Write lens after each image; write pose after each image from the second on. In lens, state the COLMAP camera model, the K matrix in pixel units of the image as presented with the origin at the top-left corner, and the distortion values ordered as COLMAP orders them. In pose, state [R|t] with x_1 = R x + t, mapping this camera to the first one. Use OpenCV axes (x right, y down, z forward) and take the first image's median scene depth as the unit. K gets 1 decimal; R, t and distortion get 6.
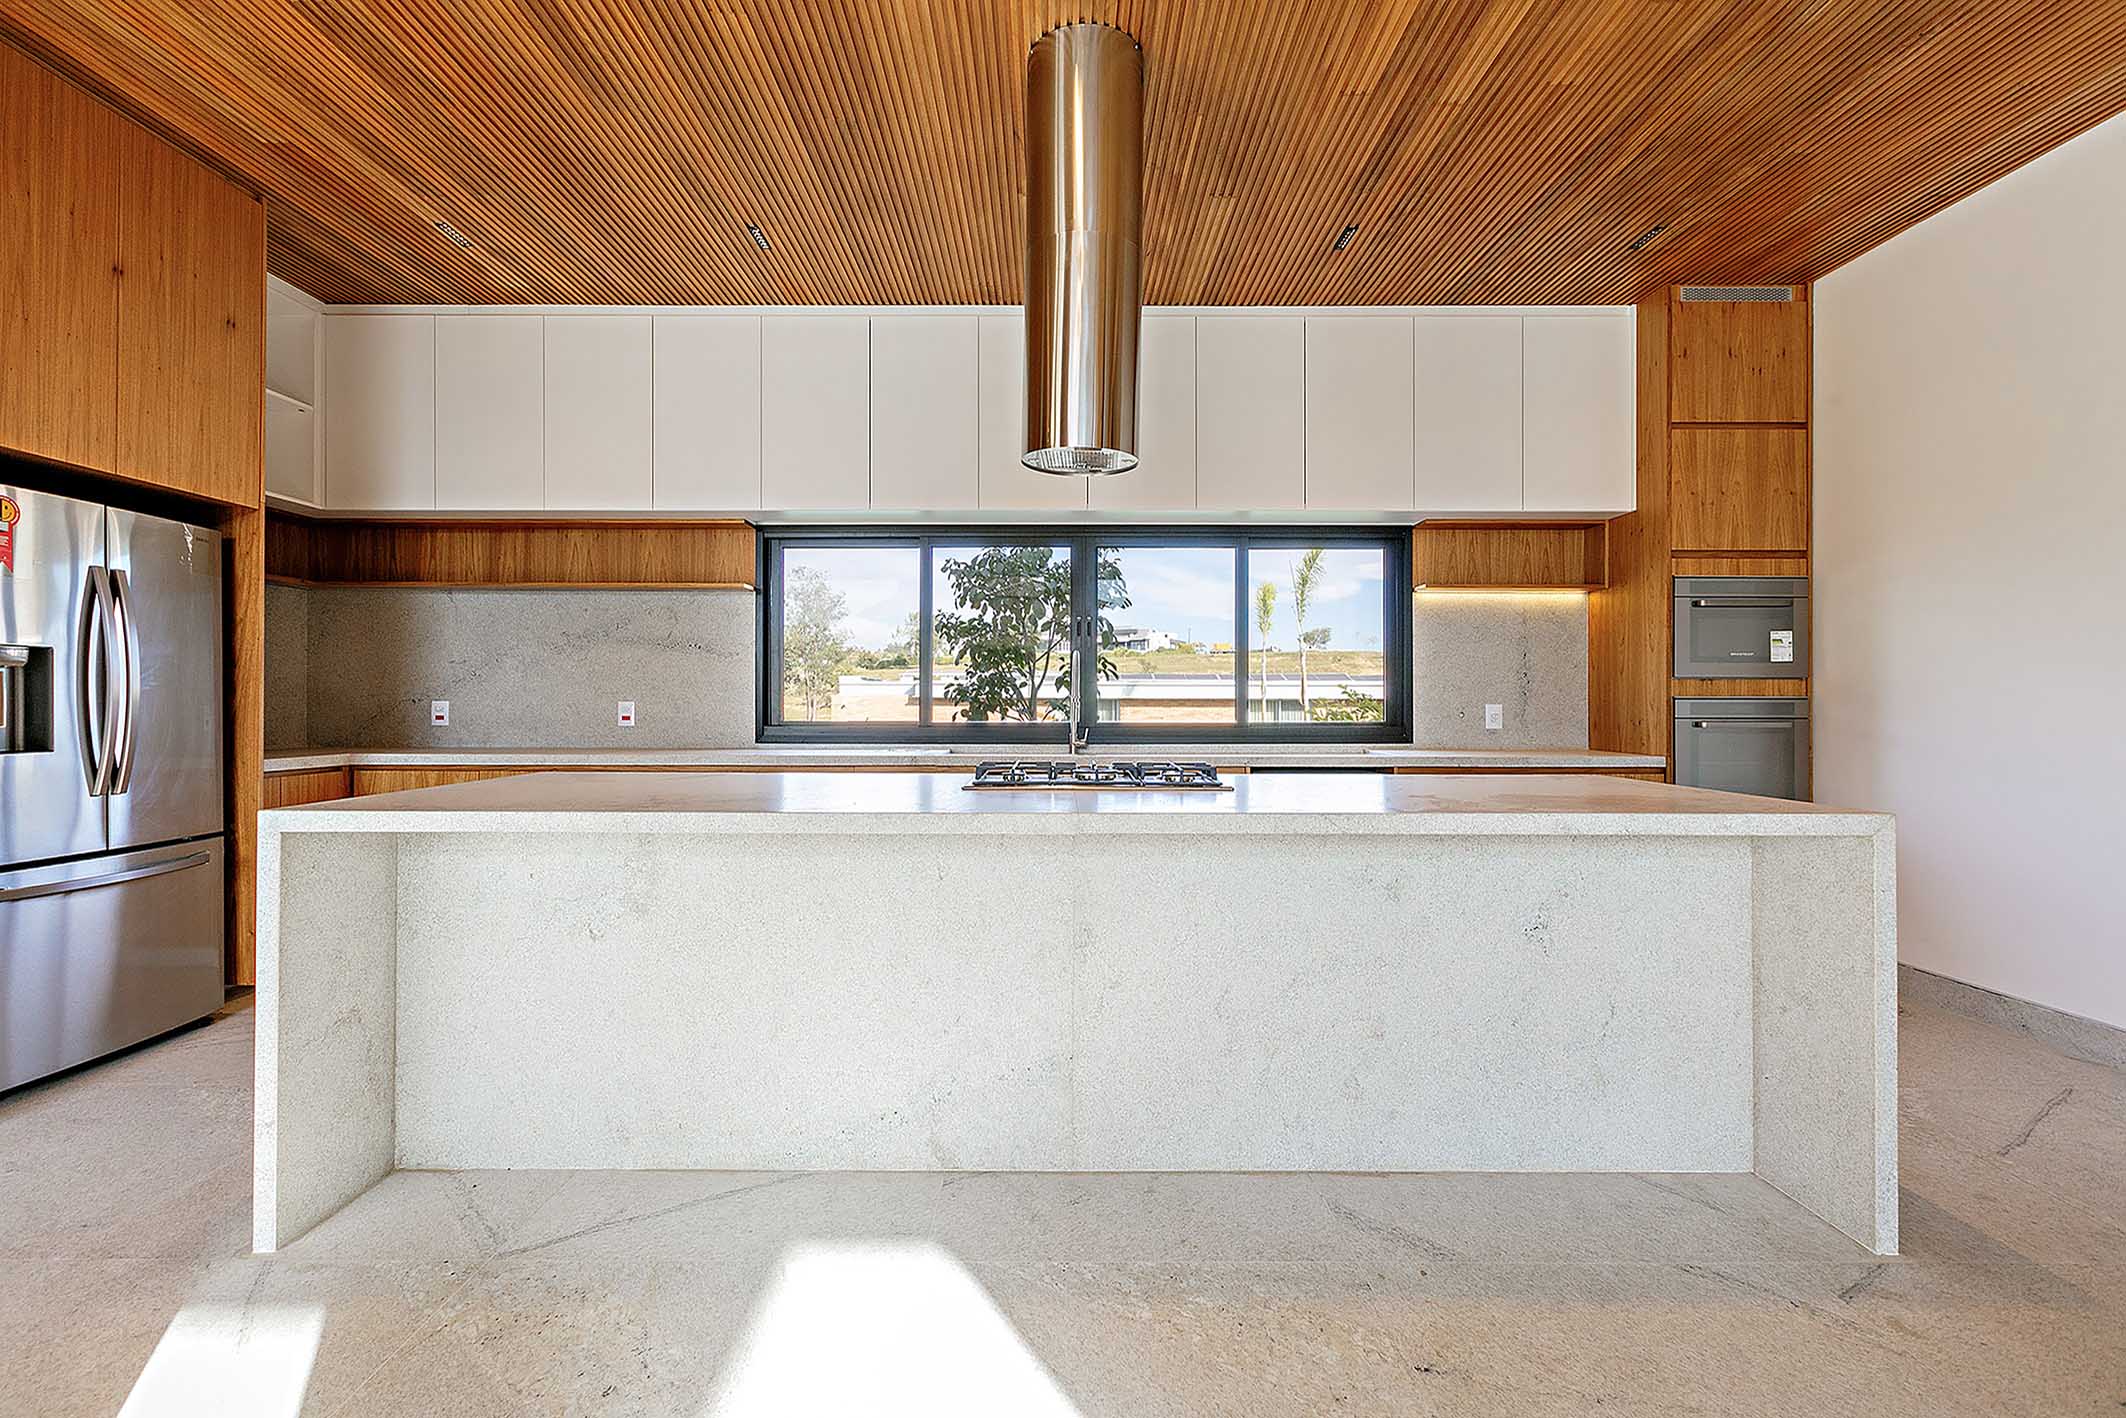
lens RADIAL K [[960.6, 0, 1079.7], [0, 960.6, 716.5], [0, 0, 1]] dist [0.004104, -0.001213]
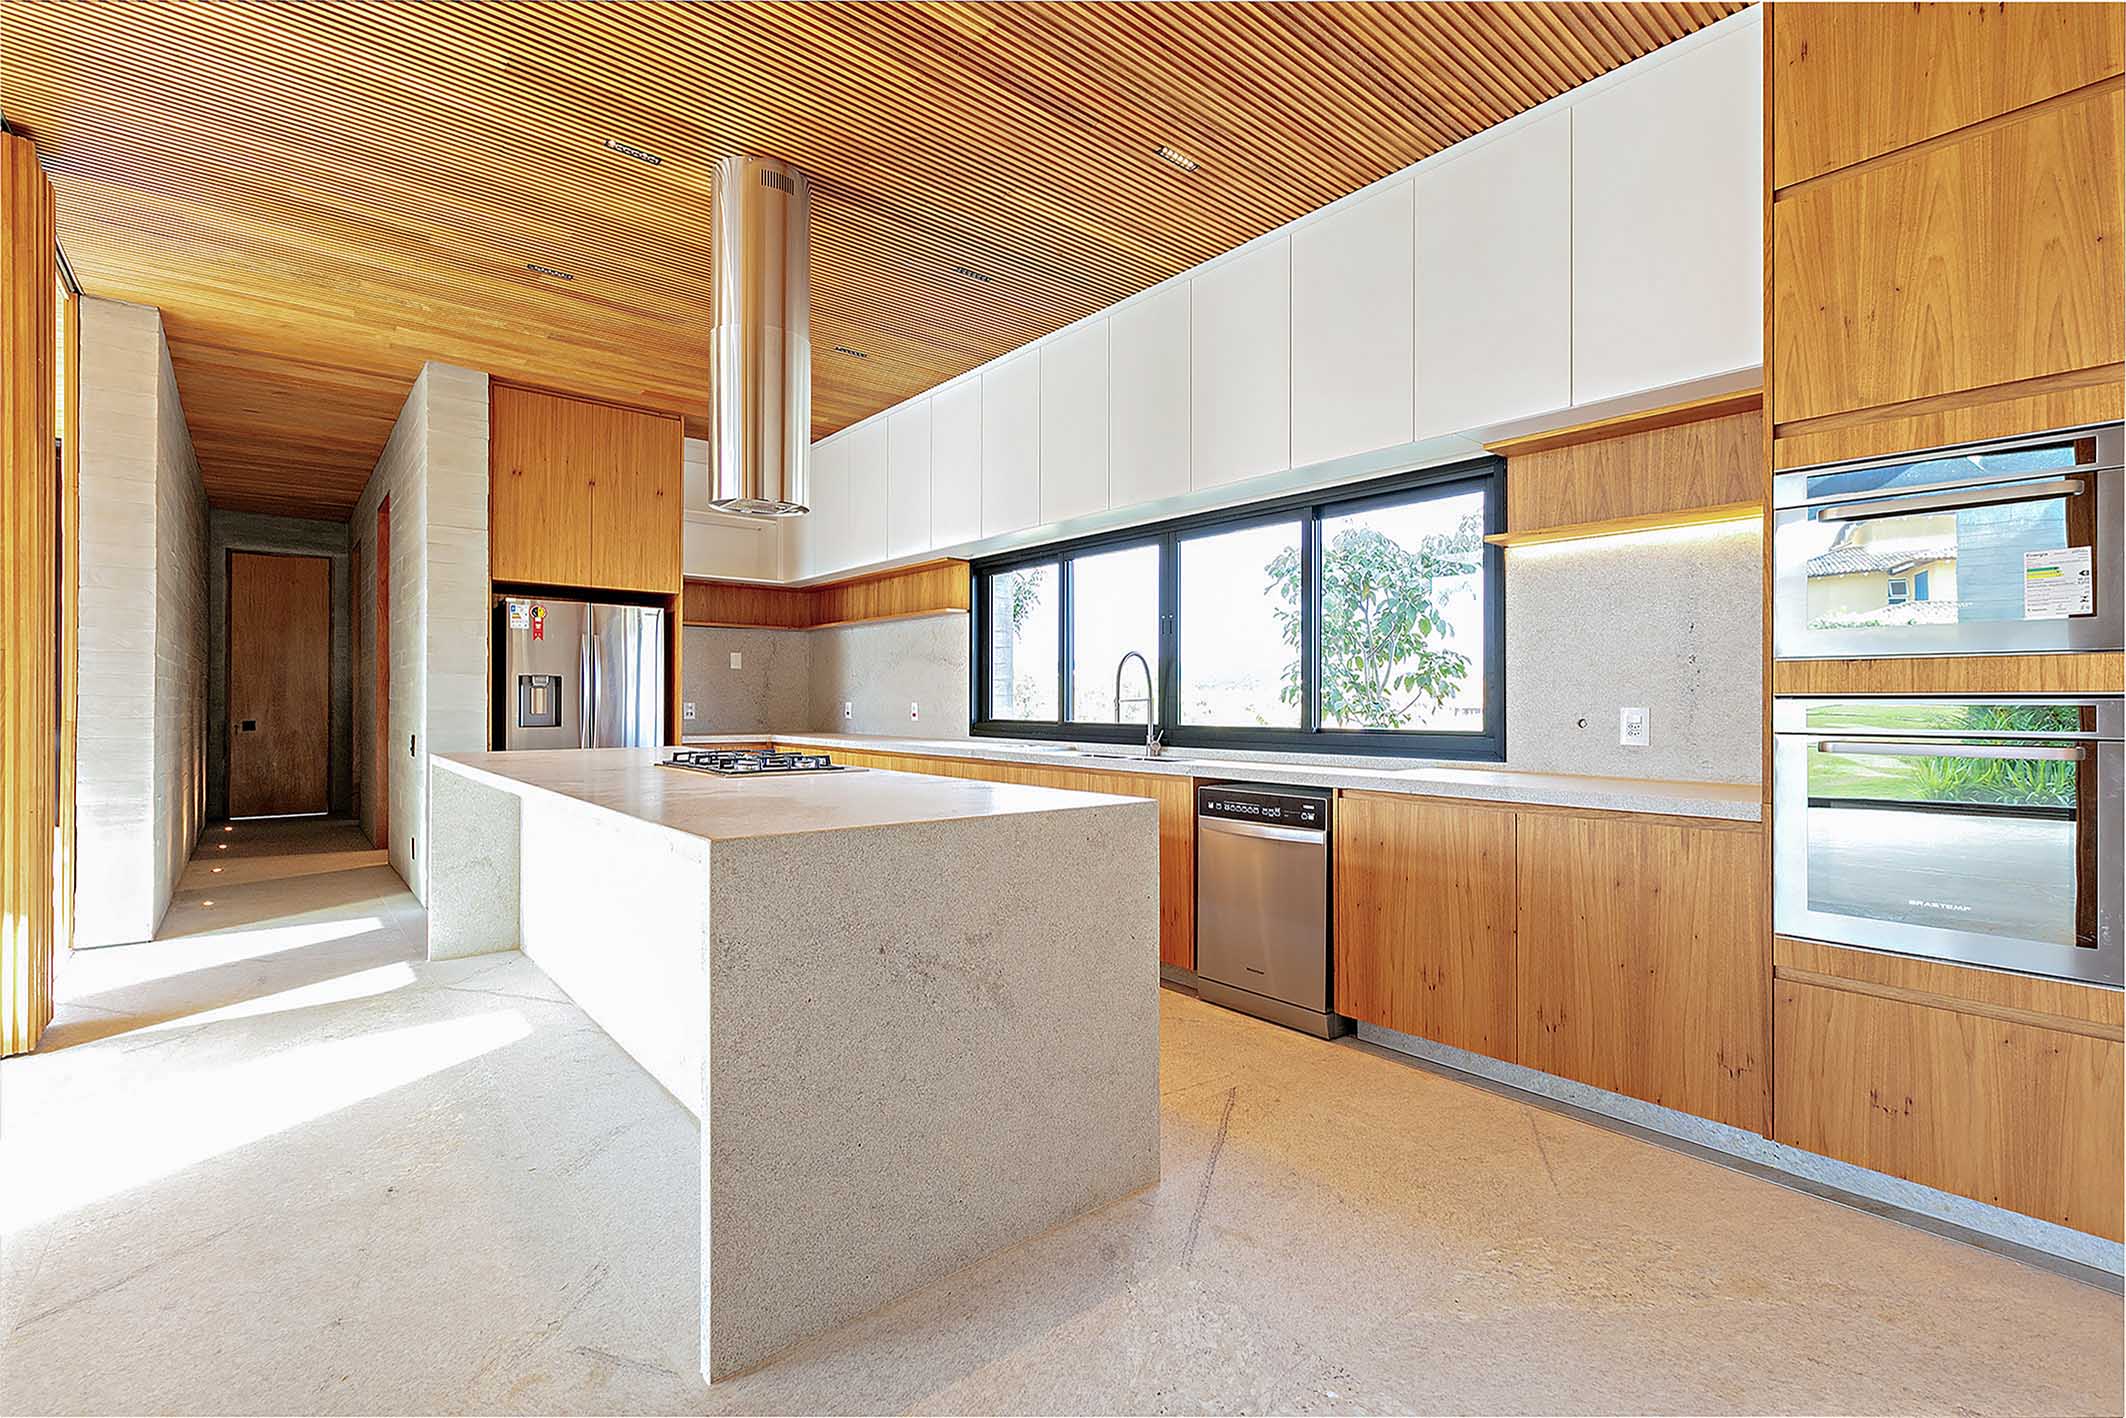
lens RADIAL K [[960.6, 0, 1028.6], [0, 960.6, 717.4], [0, 0, 1]] dist [0.004104, -0.001213]
pose [[0.626378, 0.013332, -0.779406, 0.674392], [-0.011840, 0.999901, 0.007589, -0.005713], [0.779430, 0.004475, 0.626474, 0.286537]]
